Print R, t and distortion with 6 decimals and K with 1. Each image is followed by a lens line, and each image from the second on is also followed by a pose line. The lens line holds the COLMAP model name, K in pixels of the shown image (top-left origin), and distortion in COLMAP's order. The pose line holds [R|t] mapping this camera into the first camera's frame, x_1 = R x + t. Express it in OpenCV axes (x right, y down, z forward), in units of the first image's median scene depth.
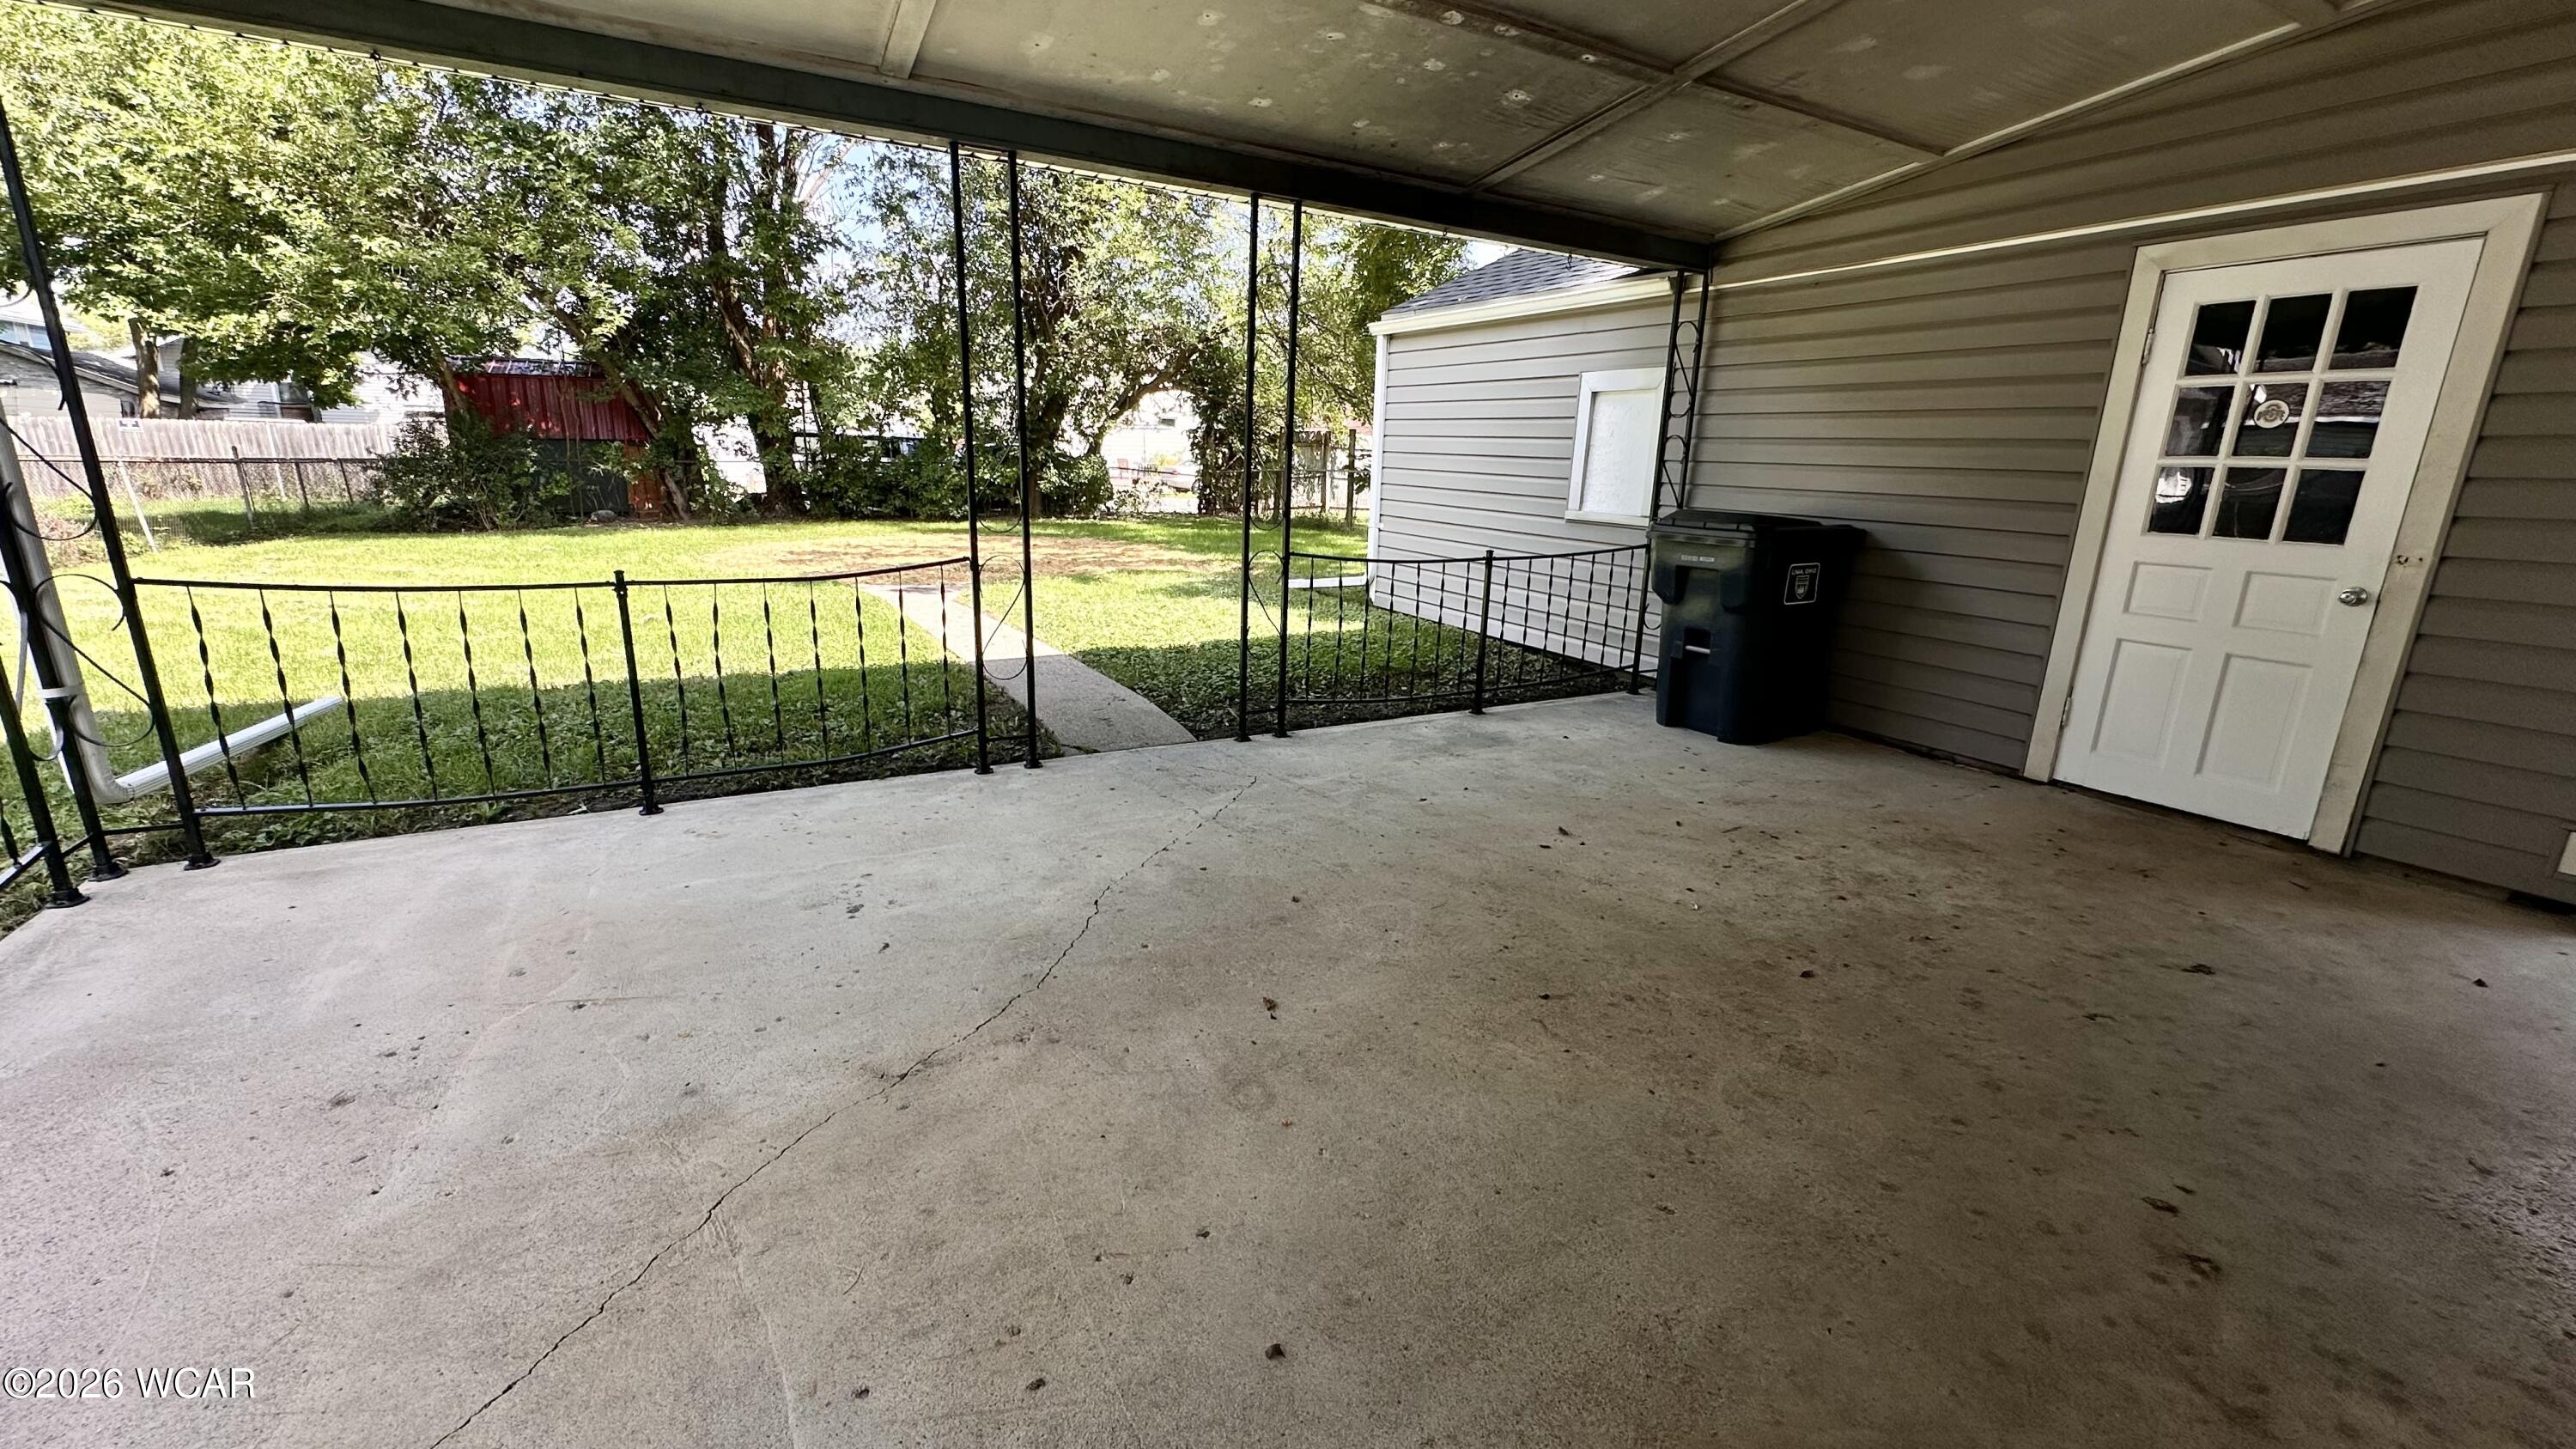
lens RADIAL K [[1024.2, 0, 1283.6], [0, 1024.2, 726.7], [0, 0, 1]] dist [-0.001820, 0.000131]
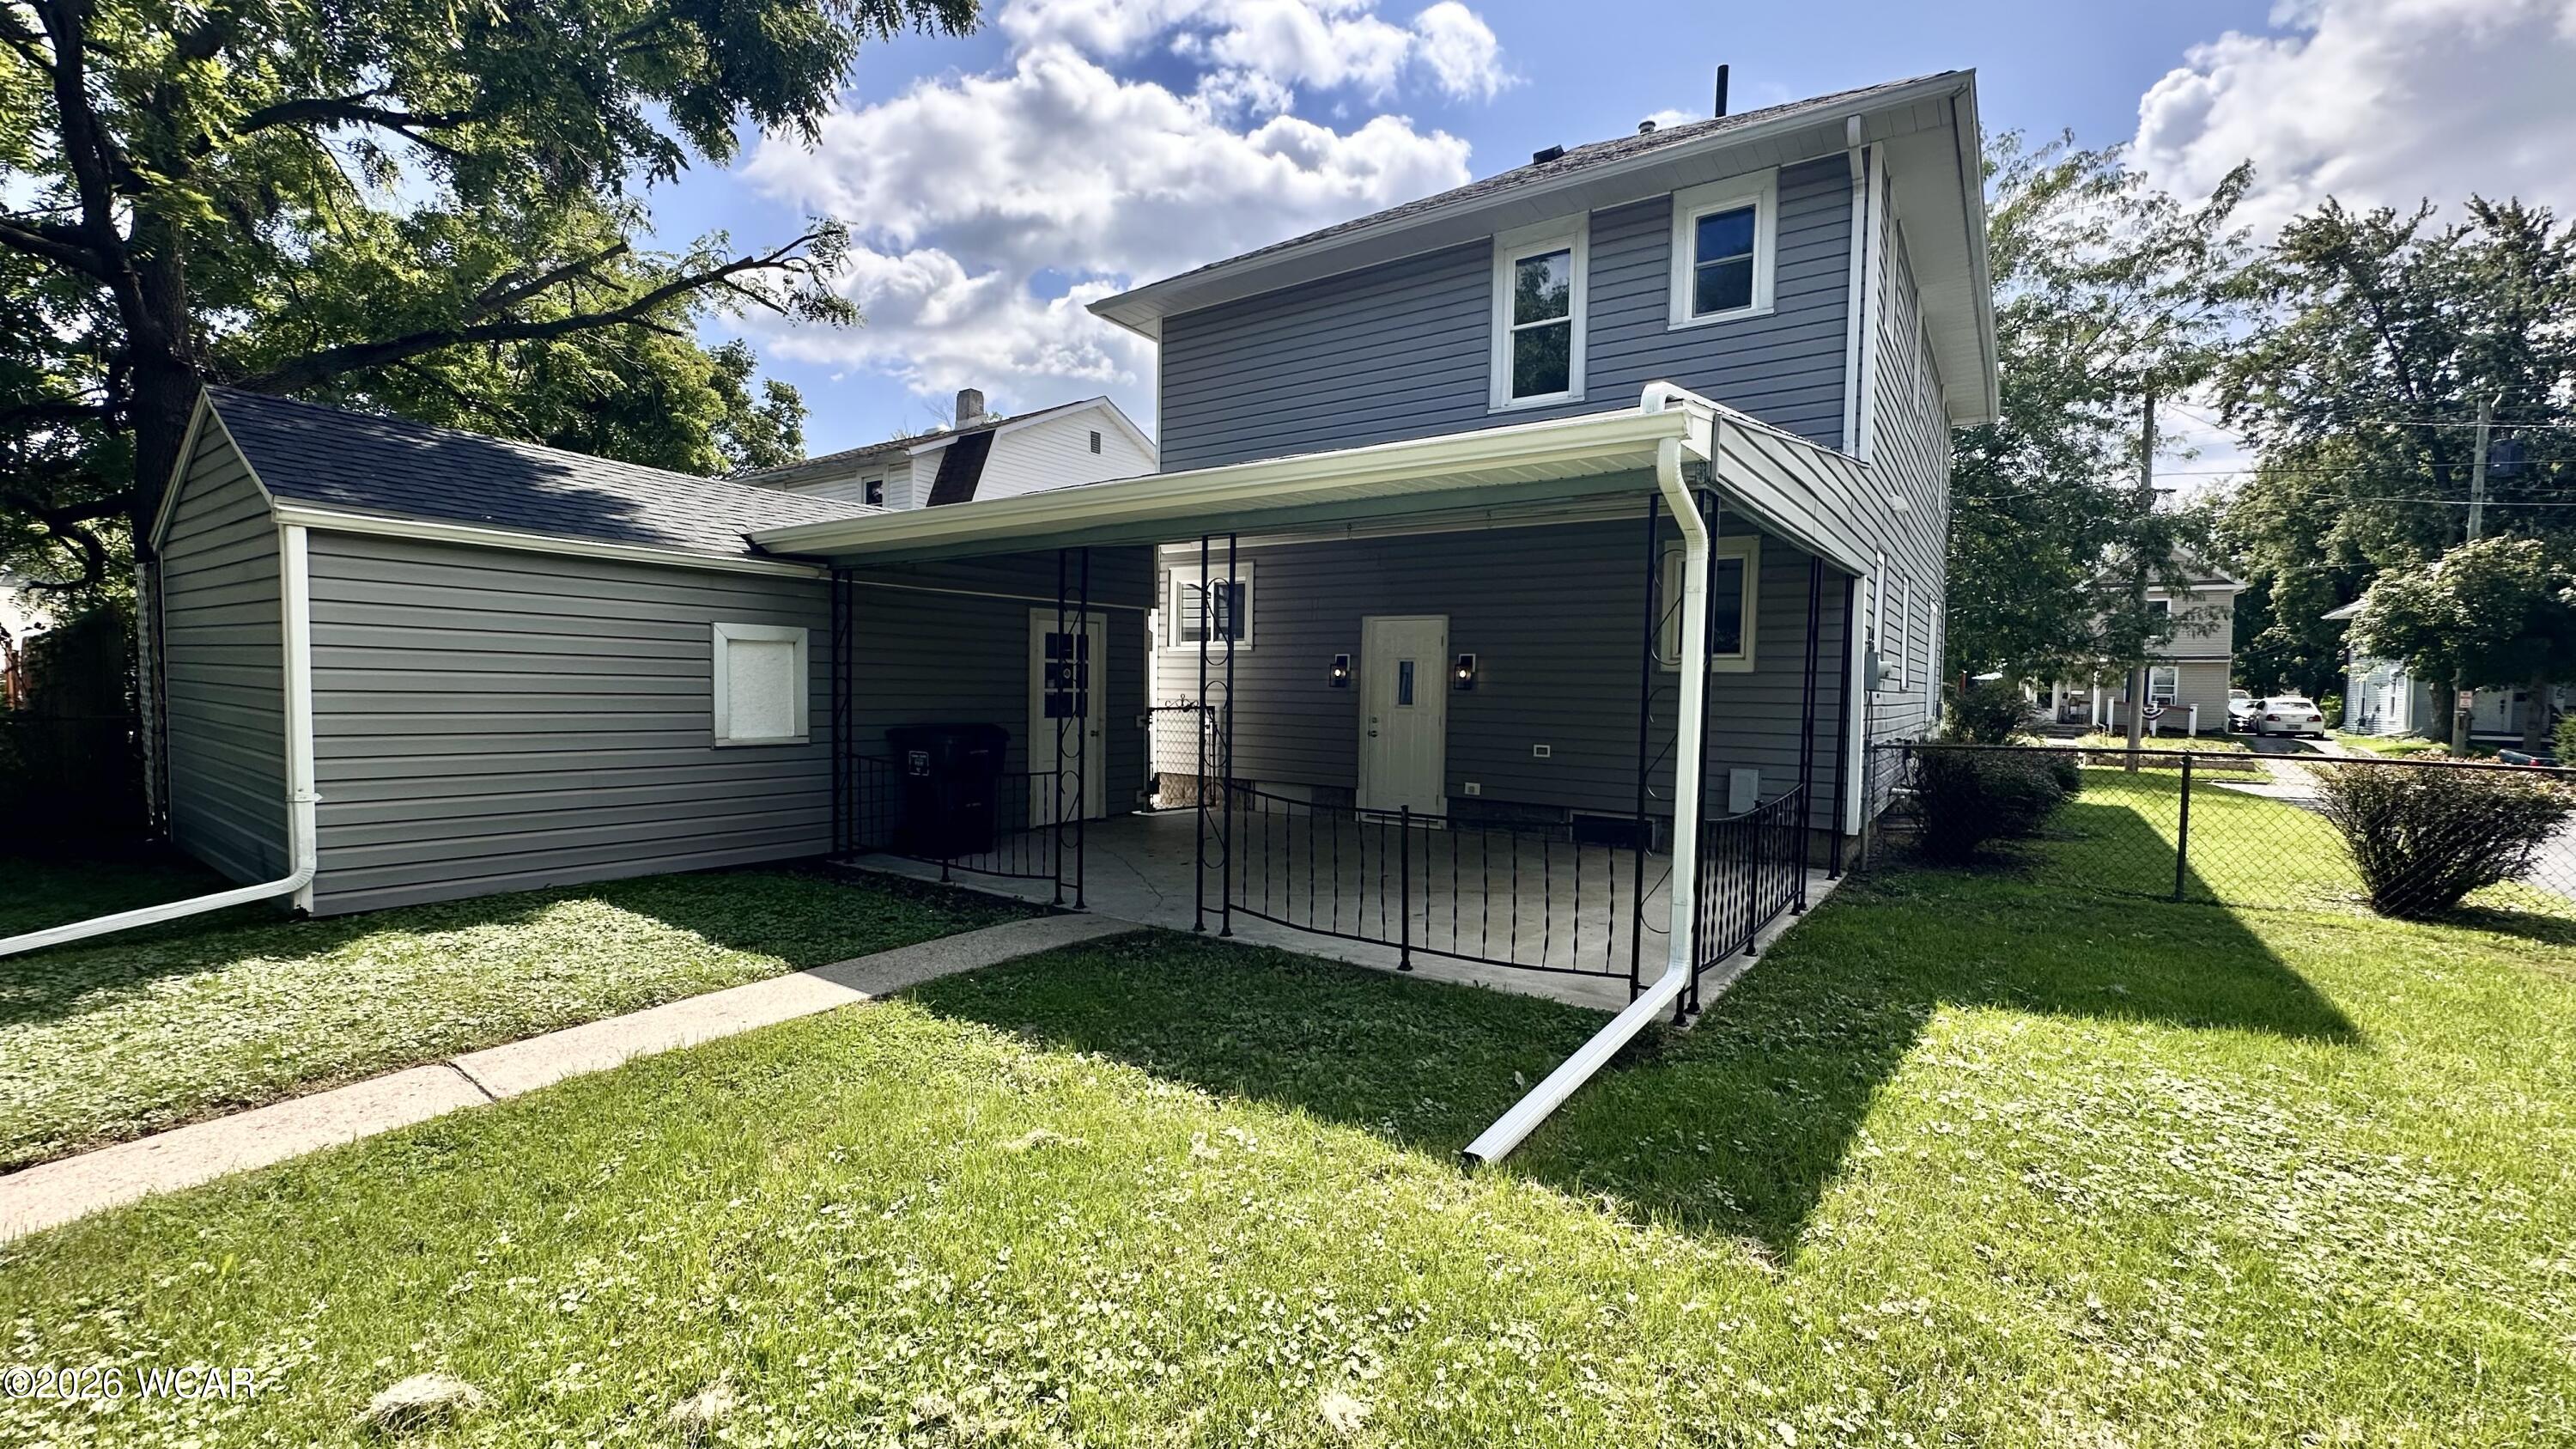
lens RADIAL K [[1024.2, 0, 1283.6], [0, 1024.2, 726.7], [0, 0, 1]] dist [-0.001820, 0.000131]
pose [[-0.425592, -0.079499, 0.901416, -1.046562], [0.202065, 0.962633, 0.180300, -0.314963], [-0.882066, 0.258879, -0.393625, 0.928944]]
